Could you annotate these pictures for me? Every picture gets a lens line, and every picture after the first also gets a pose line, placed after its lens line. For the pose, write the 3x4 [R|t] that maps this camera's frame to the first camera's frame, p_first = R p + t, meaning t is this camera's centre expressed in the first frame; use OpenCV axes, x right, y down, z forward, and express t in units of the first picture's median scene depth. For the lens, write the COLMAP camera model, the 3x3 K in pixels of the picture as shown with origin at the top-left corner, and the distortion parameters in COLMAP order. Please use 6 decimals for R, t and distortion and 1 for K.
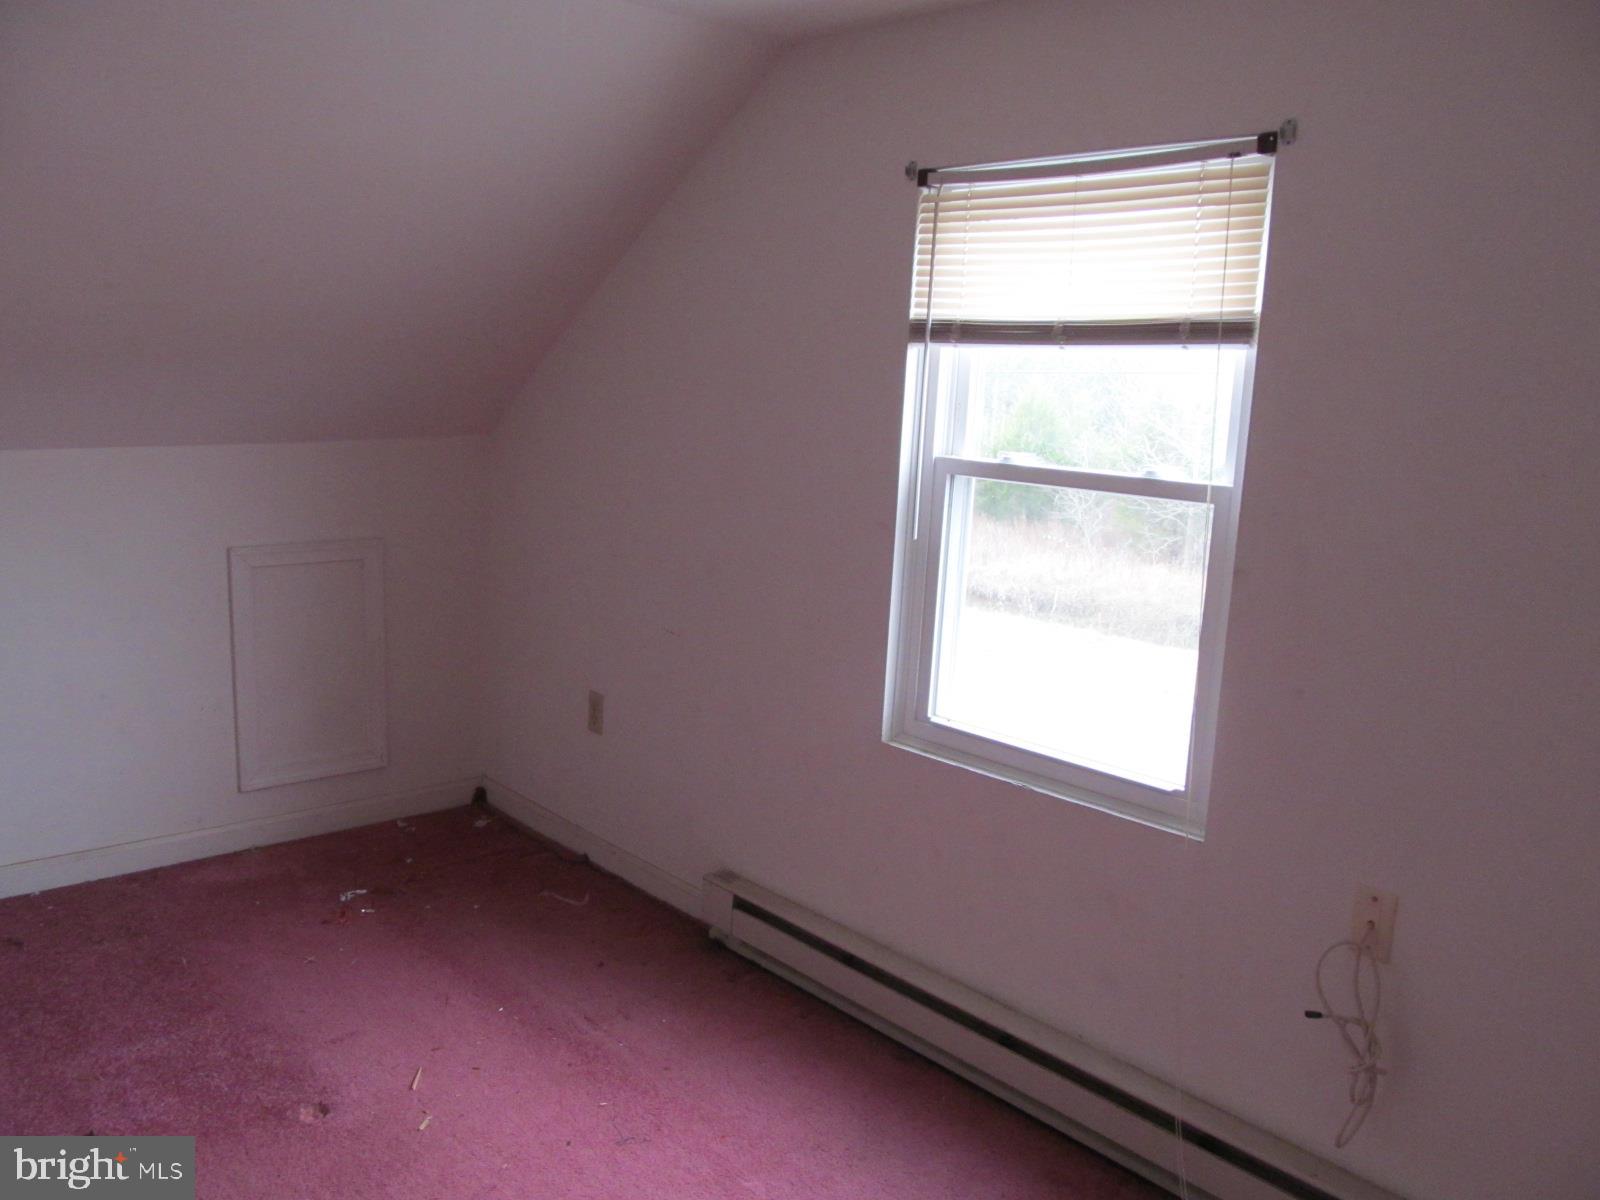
lens RADIAL K [[1325.2, 0, 800.0], [0, 1325.2, 600.0], [0, 0, 1]] dist [-0.075568, 0.014855]
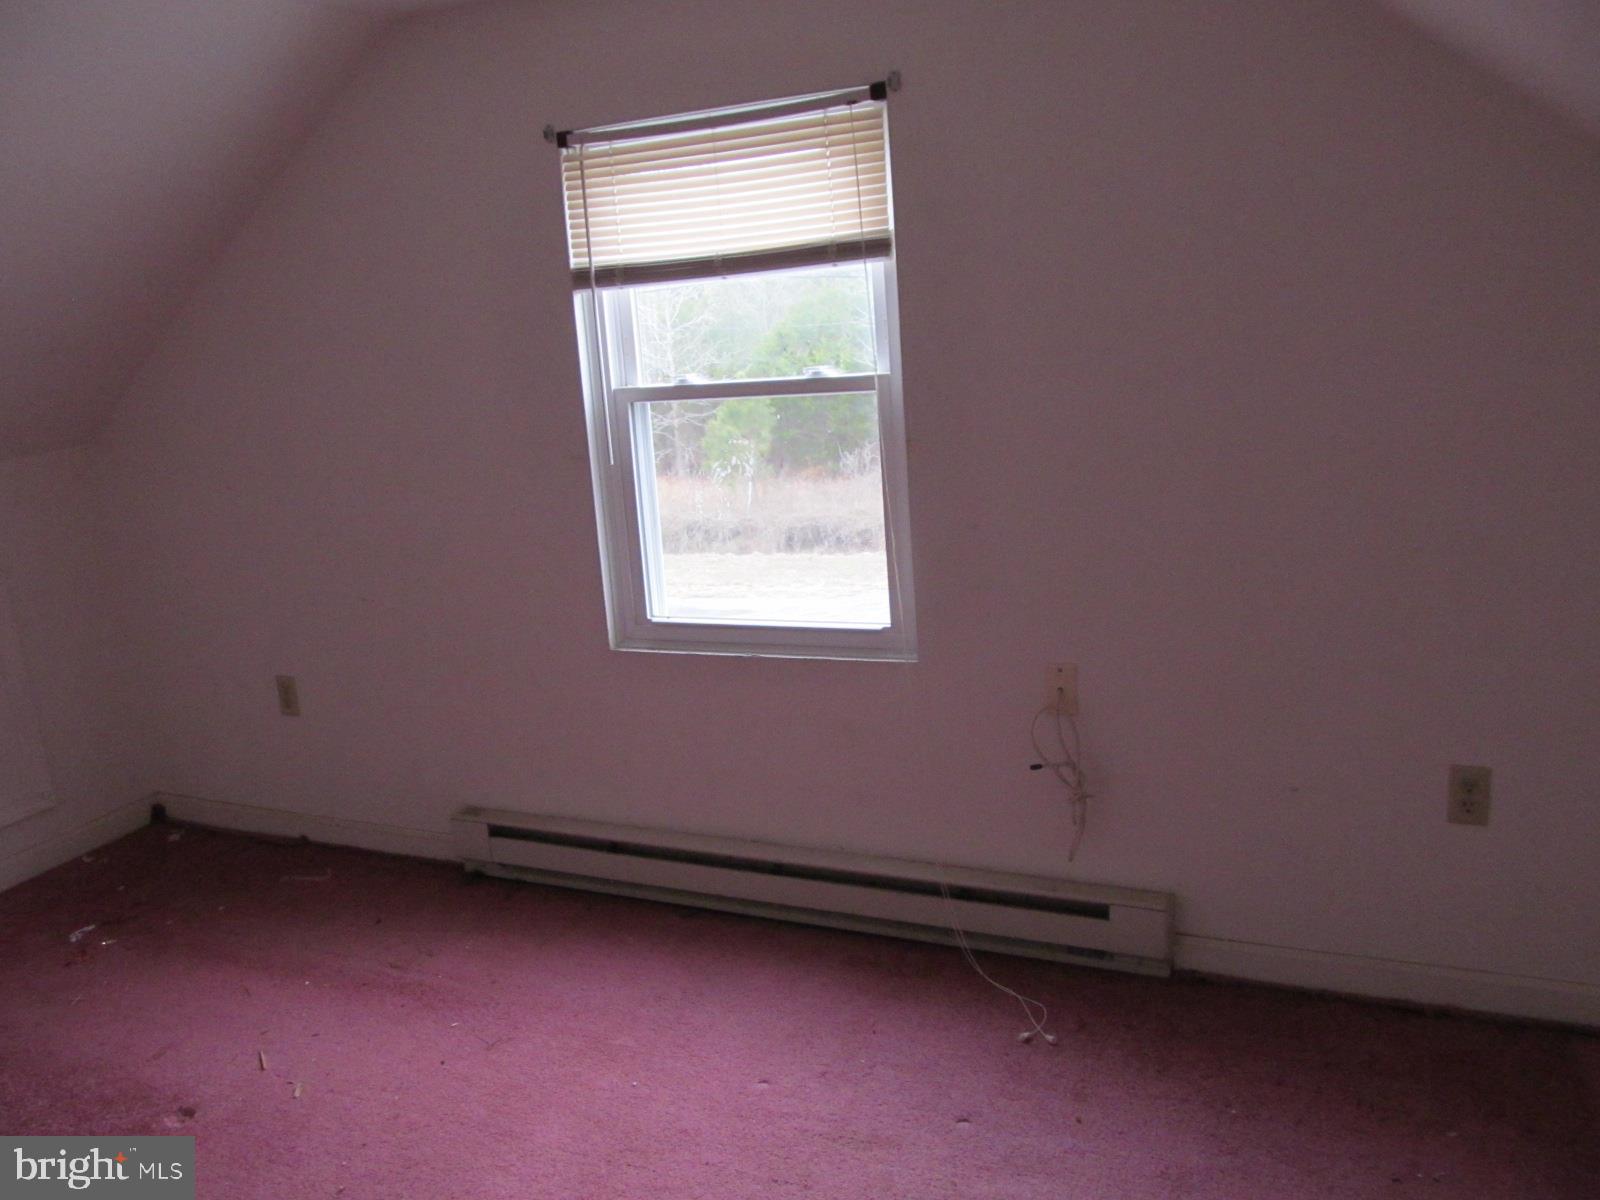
lens RADIAL K [[1312.6, 0, 822.4], [0, 1312.6, 605.0], [0, 0, 1]] dist [-0.075457, -0.003325]
pose [[0.910437, -0.202900, 0.360467, -0.187564], [0.182080, 0.979045, 0.091204, 0.002043], [-0.371419, -0.017402, 0.928302, -0.102890]]
